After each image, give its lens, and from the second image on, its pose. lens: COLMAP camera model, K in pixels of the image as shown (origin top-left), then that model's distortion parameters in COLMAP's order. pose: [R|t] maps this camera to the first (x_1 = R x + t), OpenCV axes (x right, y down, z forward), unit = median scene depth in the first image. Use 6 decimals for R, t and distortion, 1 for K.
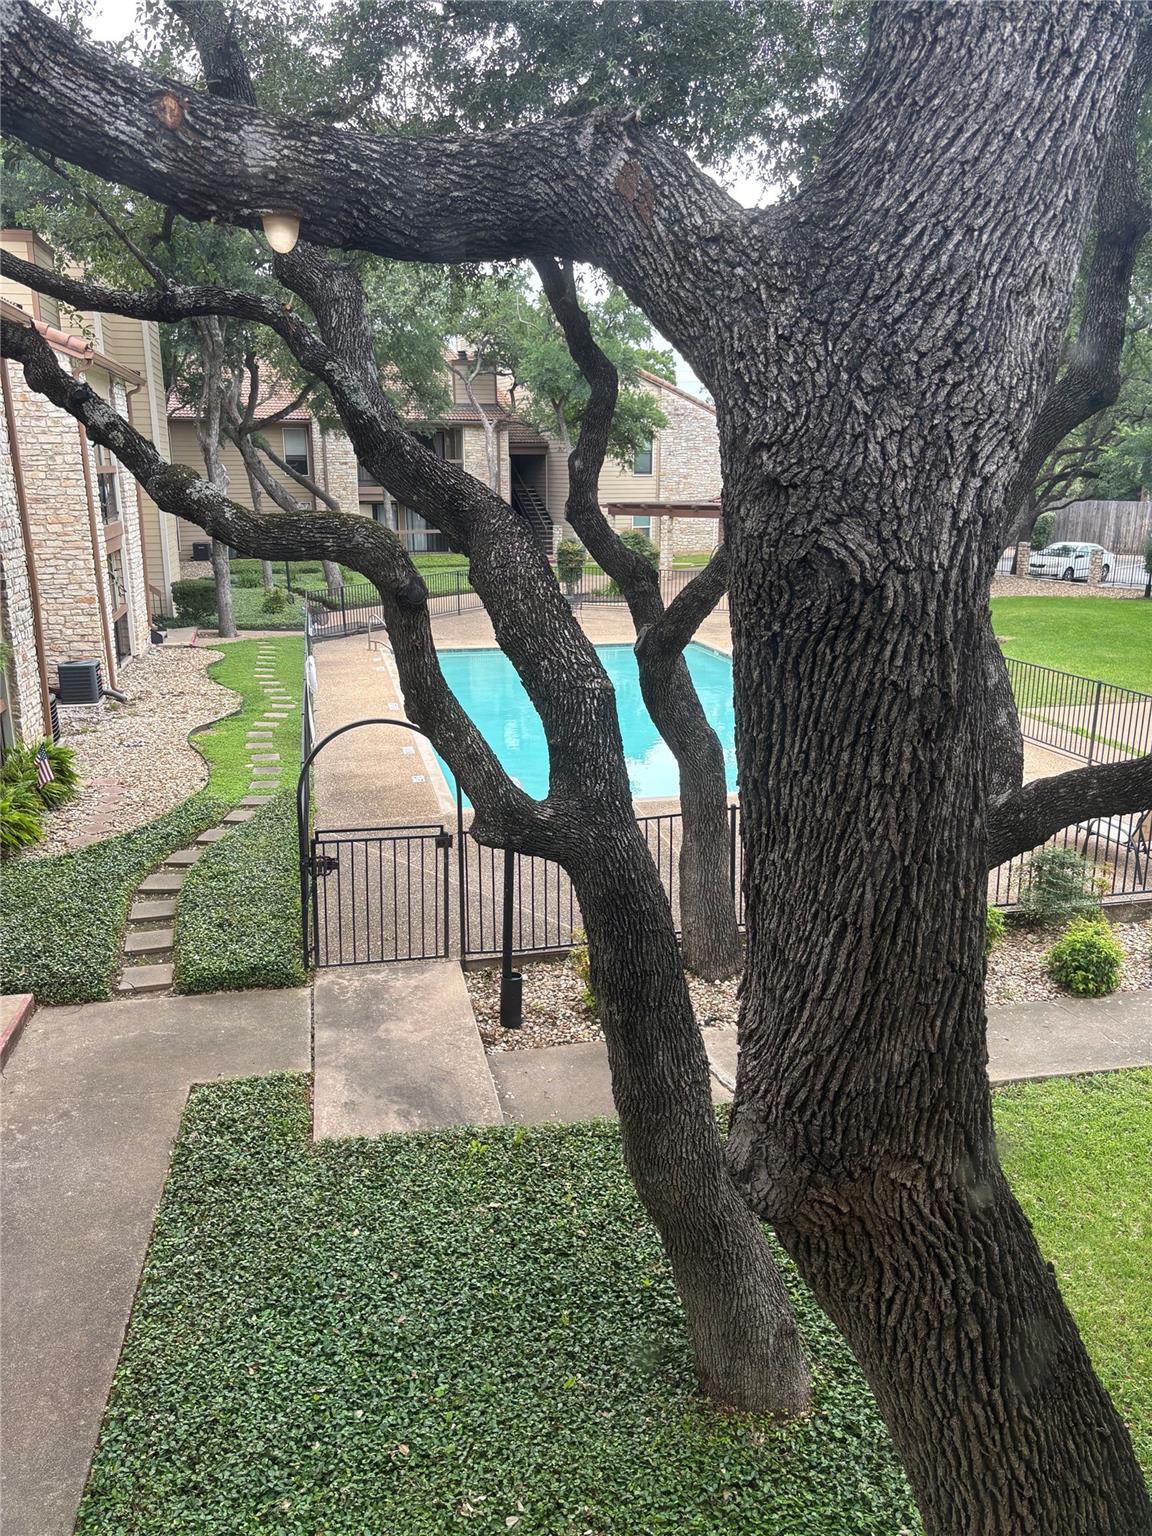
lens RADIAL K [[1162.7, 0, 585.2], [0, 1162.7, 776.8], [0, 0, 1]] dist [0.046452, -0.050428]
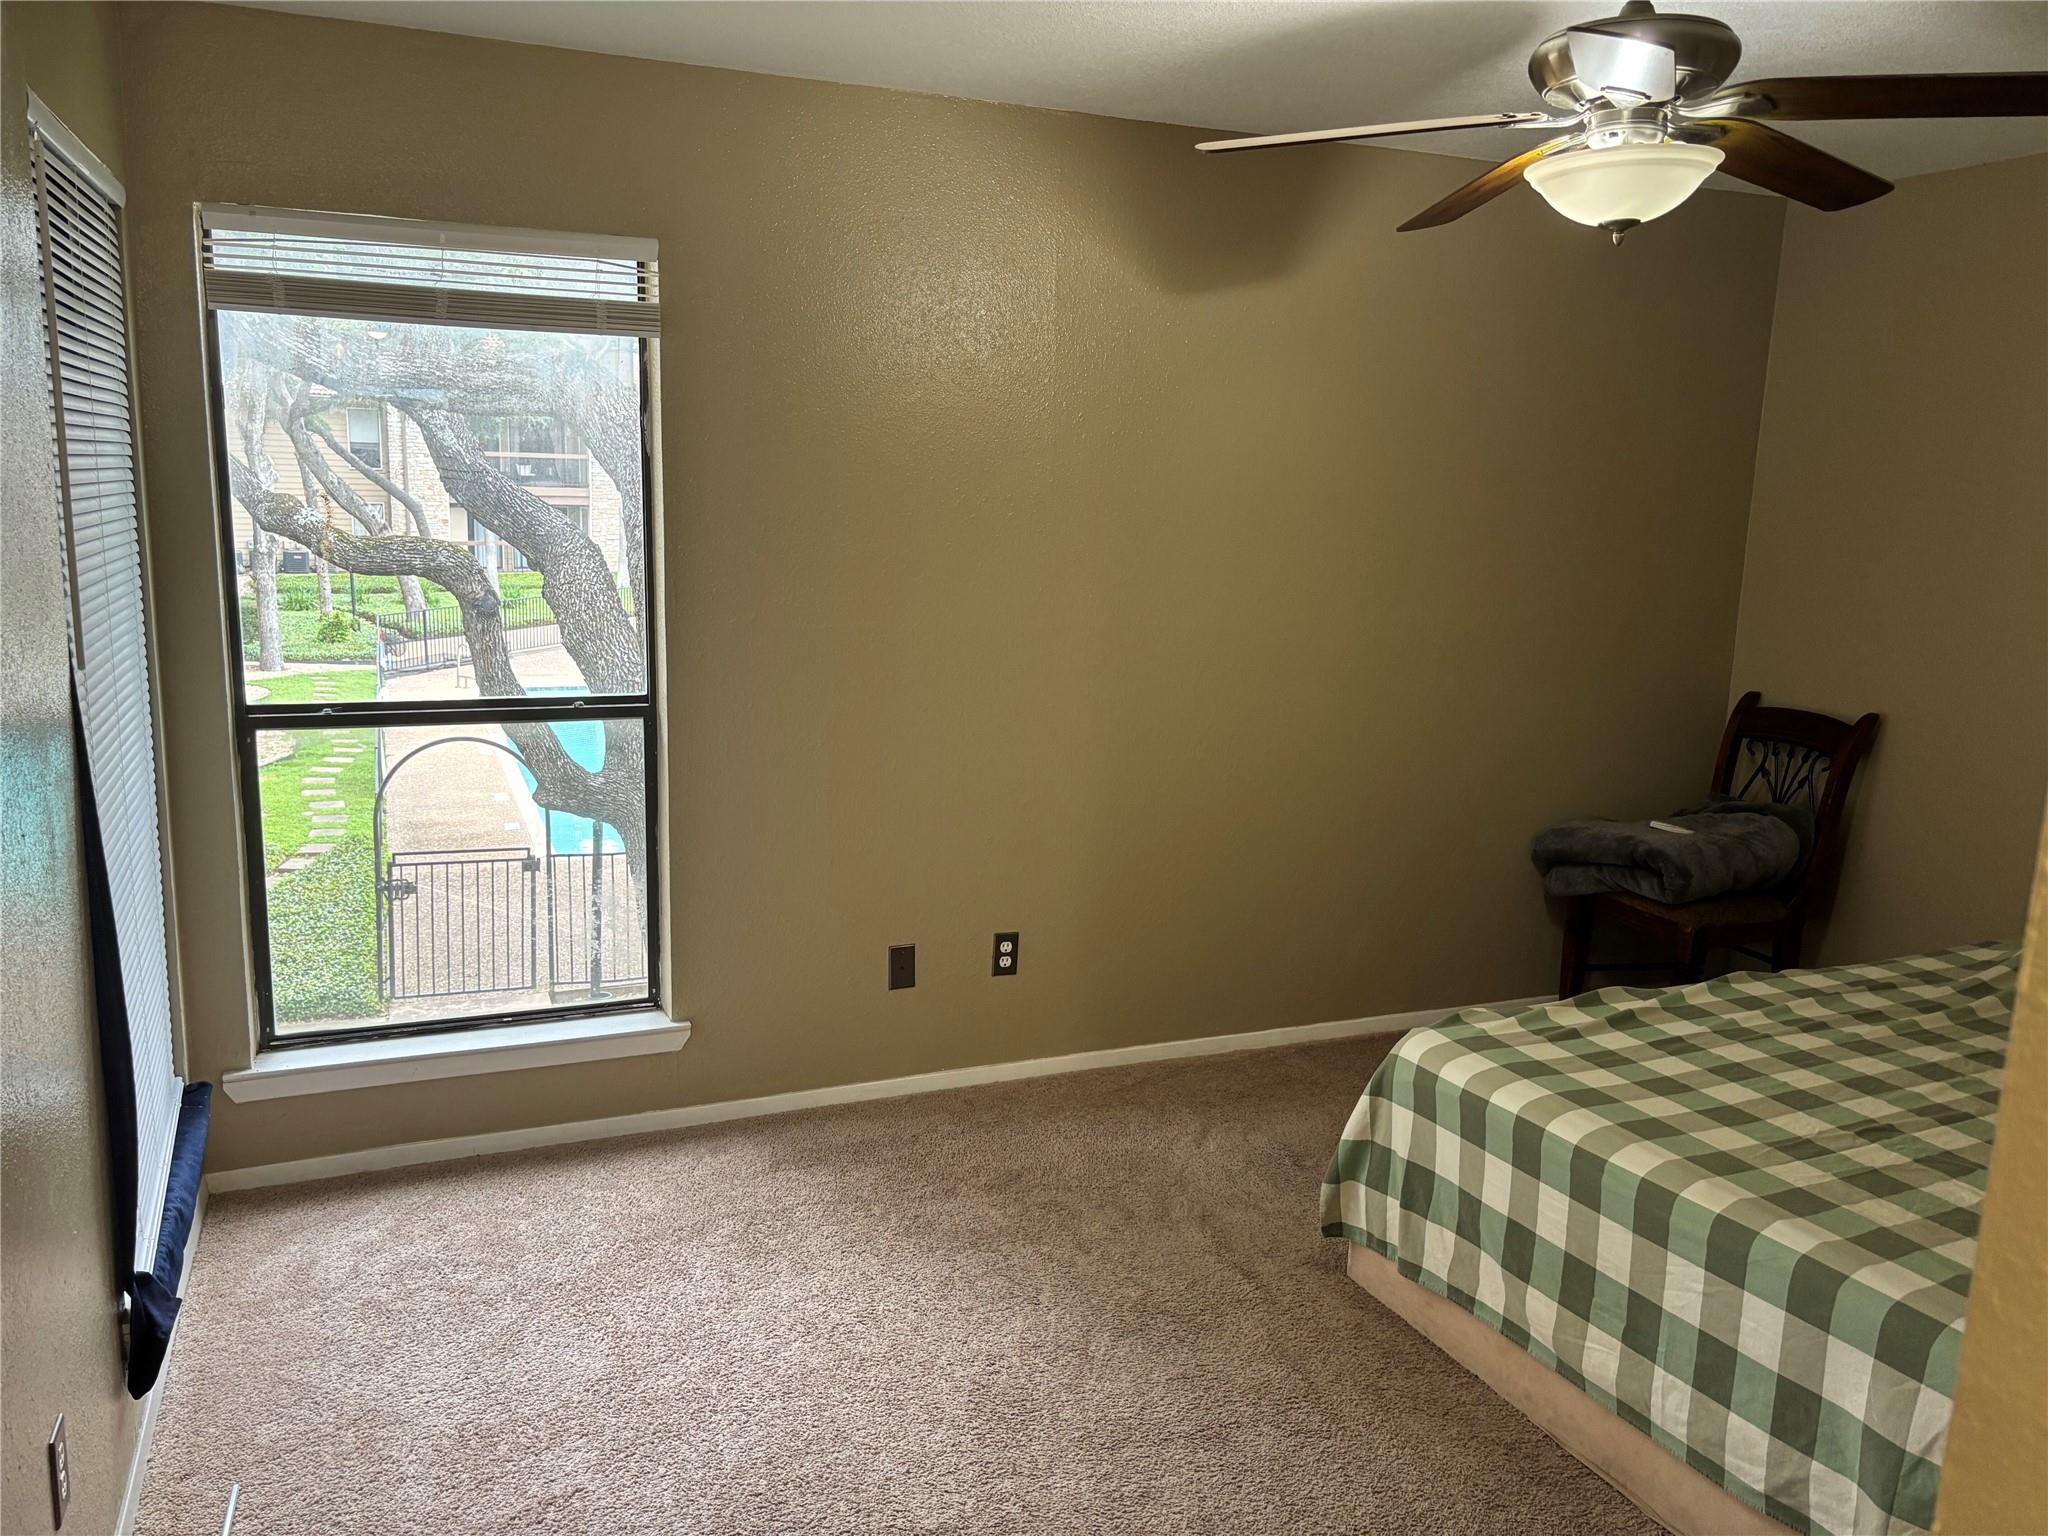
lens RADIAL K [[1550.3, 0, 1004.4], [0, 1550.3, 777.5], [0, 0, 1]] dist [0.046452, -0.050428]
pose [[0.988438, 0.000242, 0.151624, 0.070833], [0.009165, 0.998075, -0.061342, 0.065017], [-0.151347, 0.062022, 0.986533, -0.341484]]
